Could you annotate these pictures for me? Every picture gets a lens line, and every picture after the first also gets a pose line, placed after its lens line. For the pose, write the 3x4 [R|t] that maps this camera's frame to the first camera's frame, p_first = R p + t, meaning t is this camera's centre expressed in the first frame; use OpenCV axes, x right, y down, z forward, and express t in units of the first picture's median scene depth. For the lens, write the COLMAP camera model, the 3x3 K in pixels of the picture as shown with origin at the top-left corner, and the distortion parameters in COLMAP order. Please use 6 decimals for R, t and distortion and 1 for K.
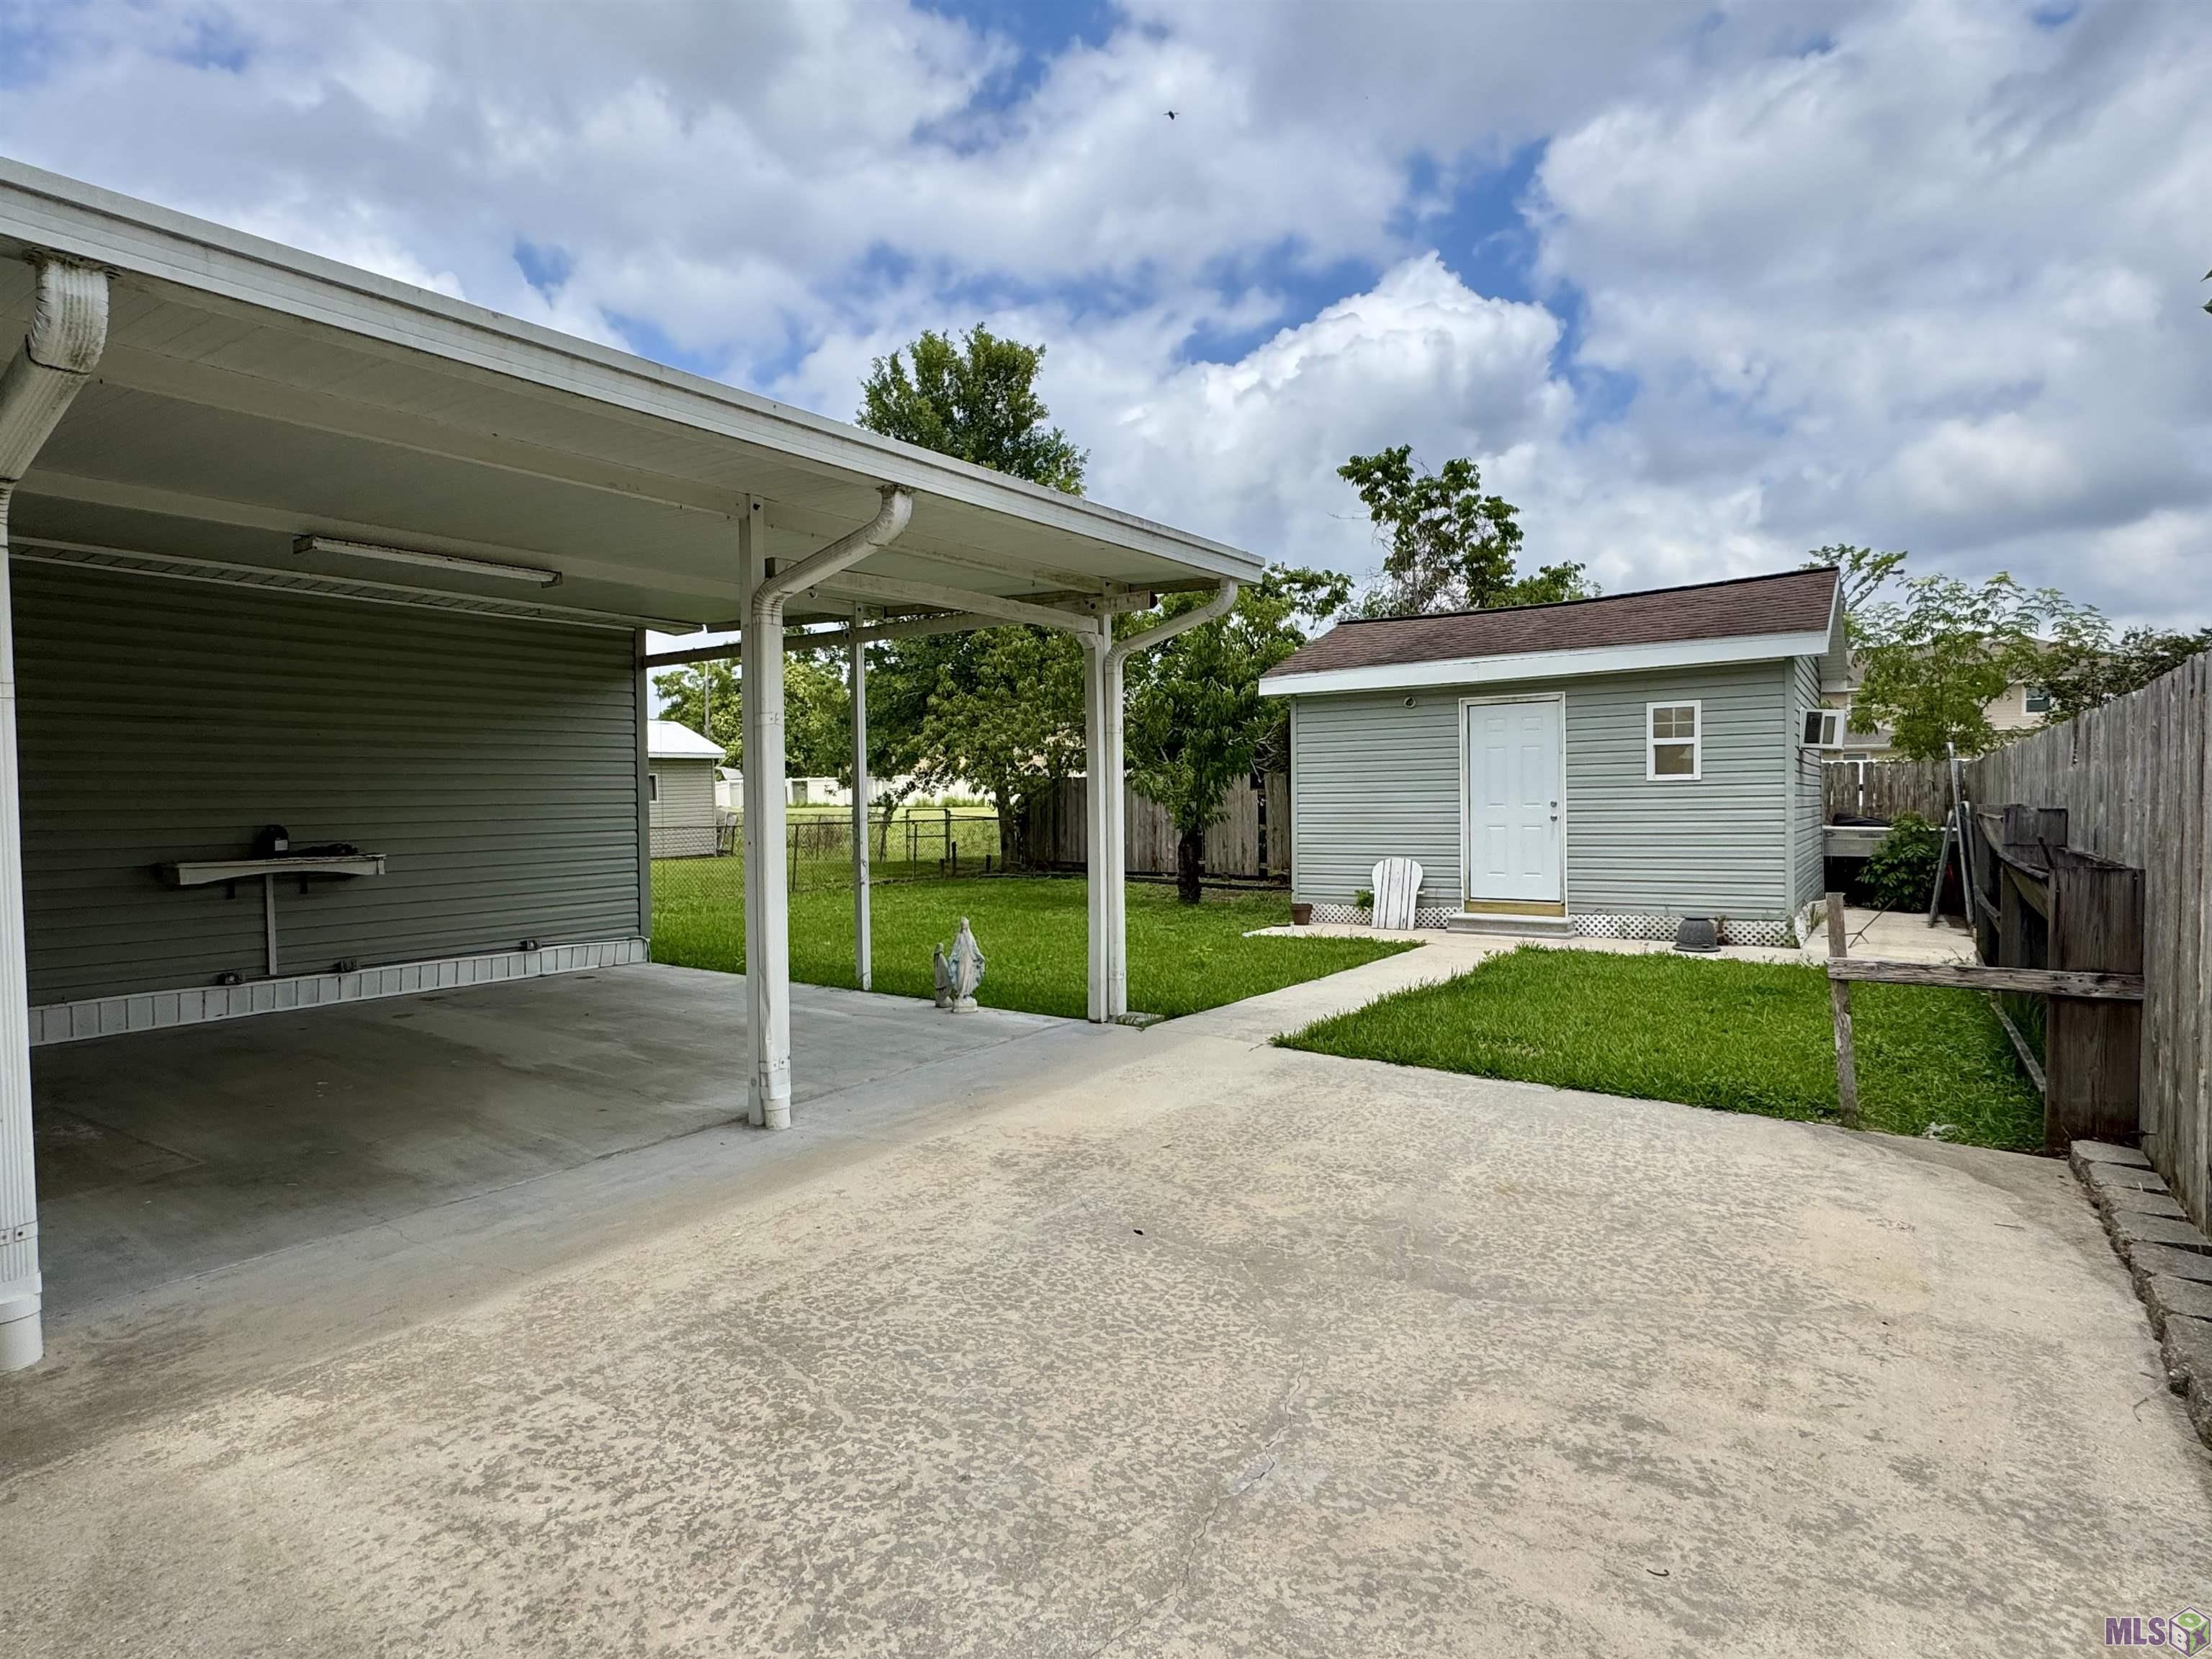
lens RADIAL K [[1162.9, 0, 1106.0], [0, 1162.9, 829.5], [0, 0, 1]] dist [-0.001191, -0.000494]
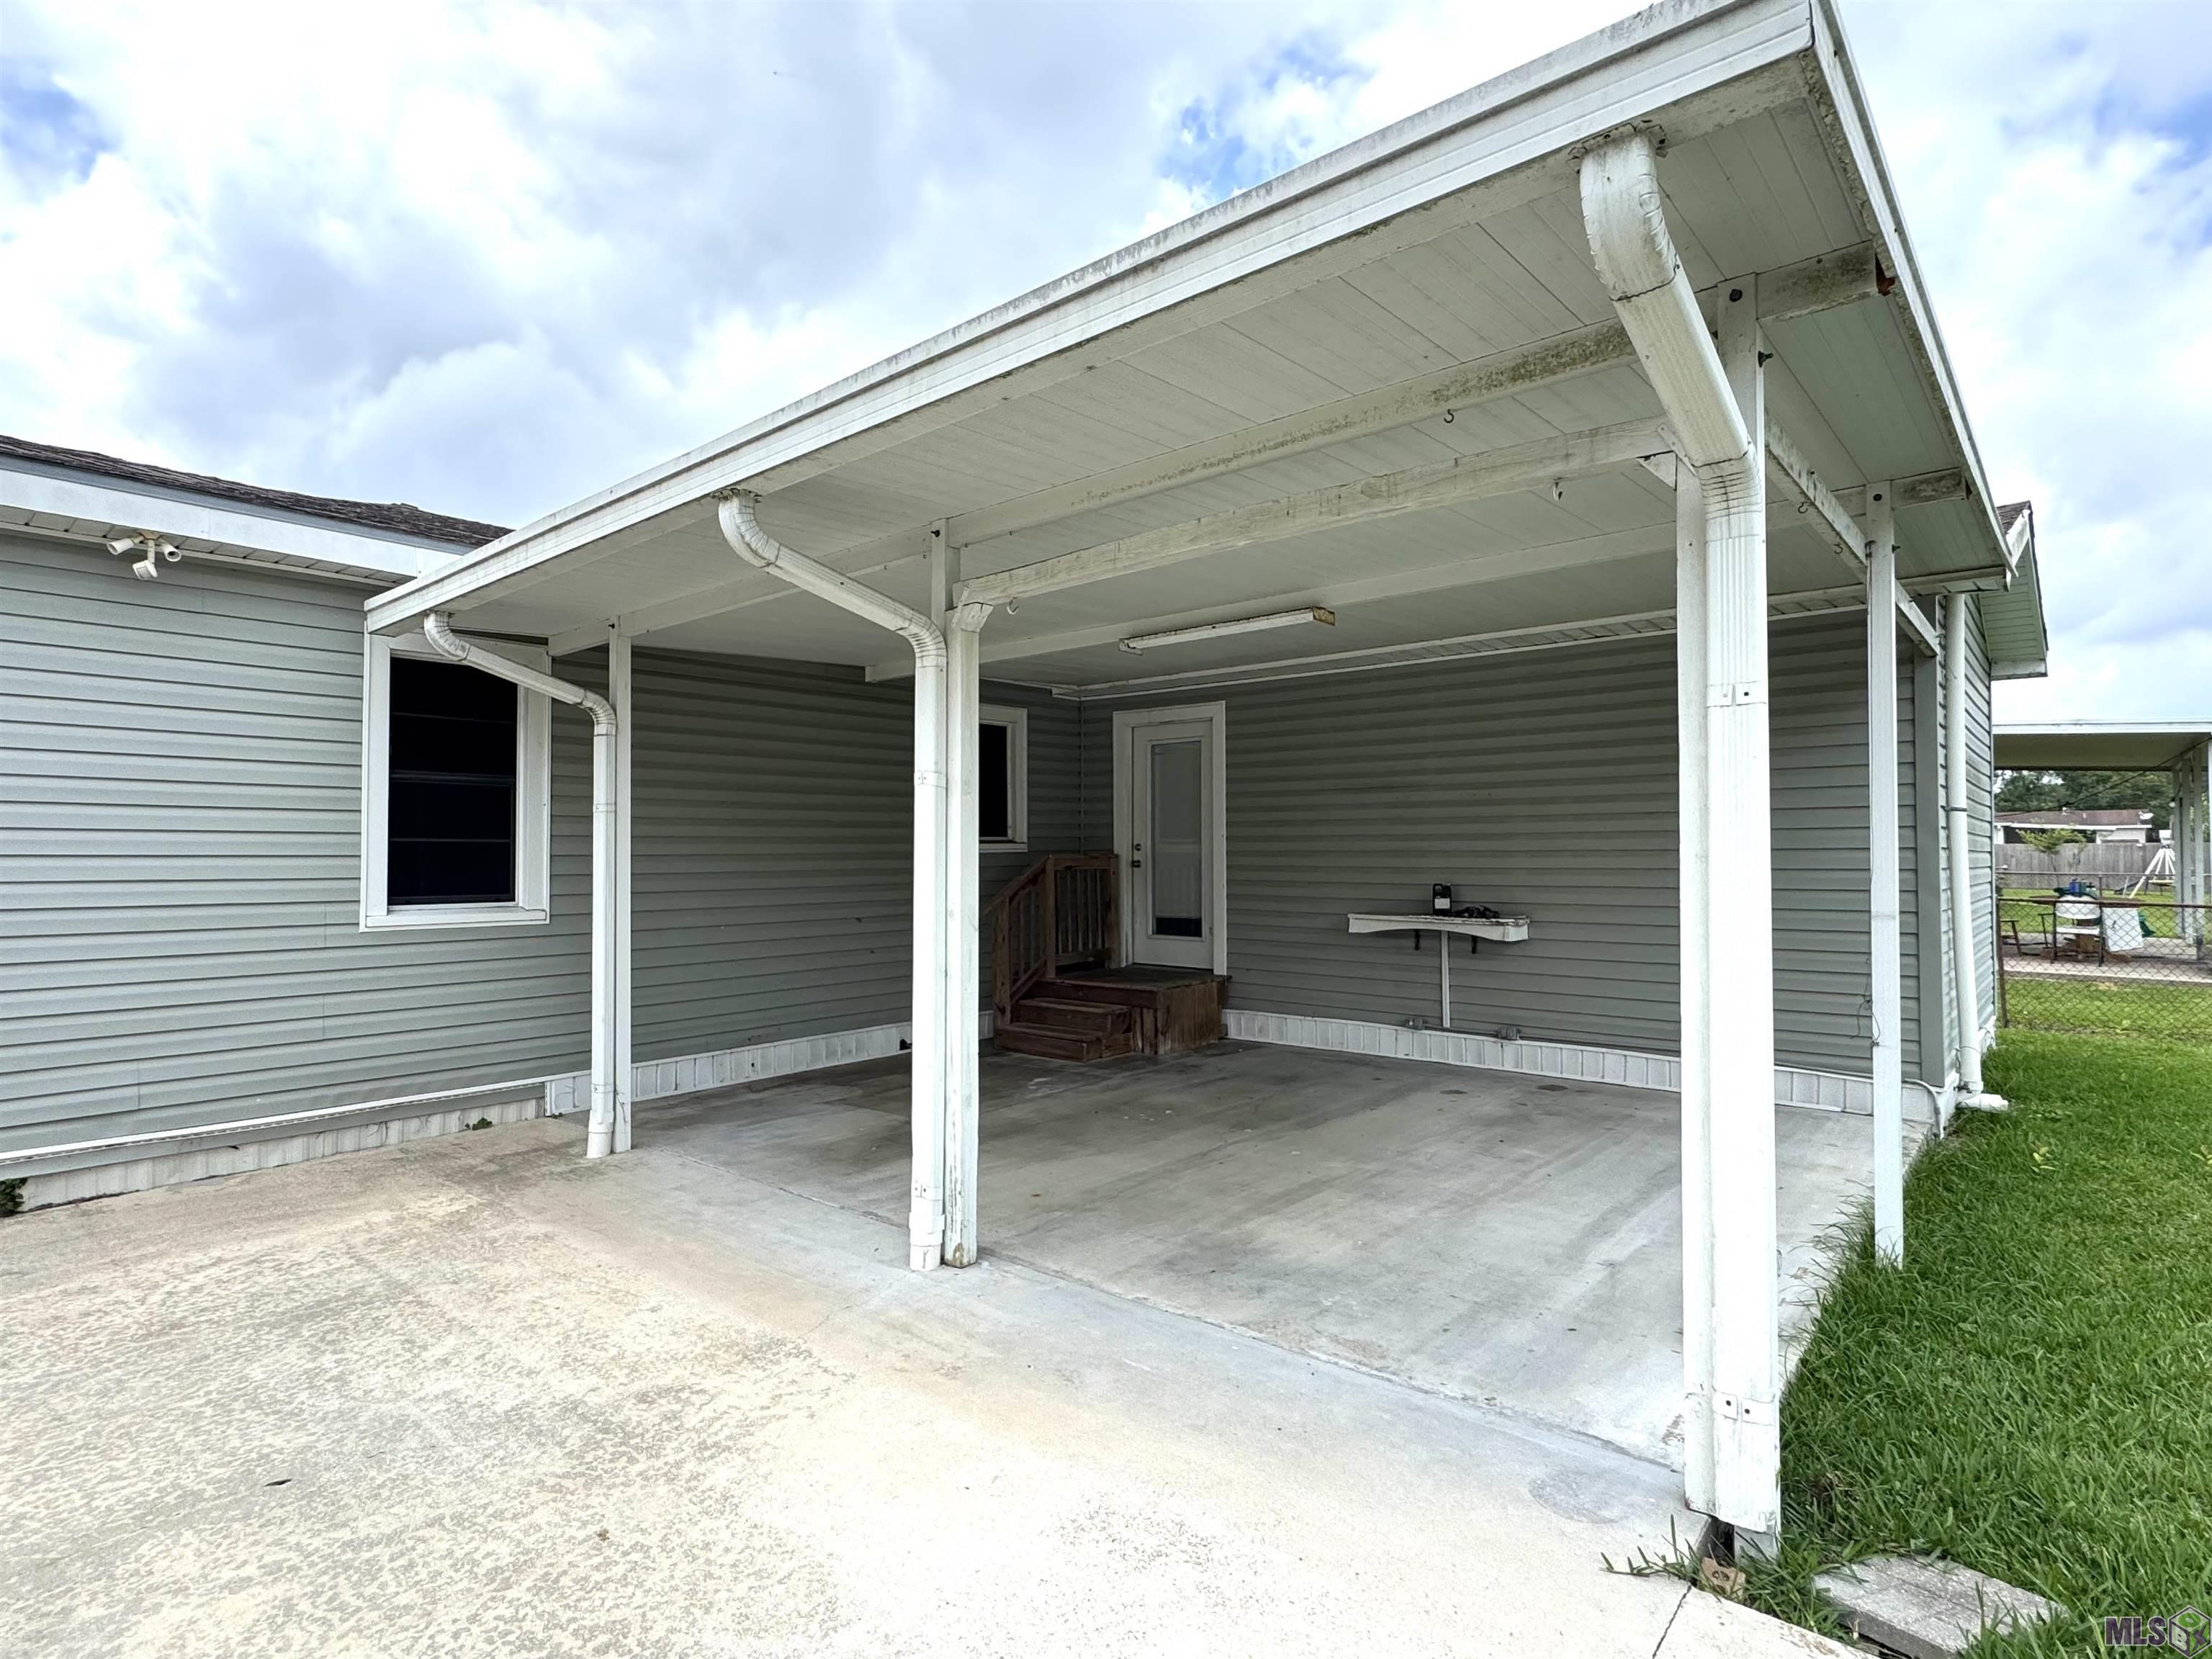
lens RADIAL K [[1162.9, 0, 1106.0], [0, 1162.9, 829.5], [0, 0, 1]] dist [-0.001191, -0.000494]
pose [[-0.103260, -0.011138, -0.994592, 0.735226], [-0.028009, 0.999573, -0.008286, -0.073432], [0.994260, 0.027002, -0.103528, 1.655212]]
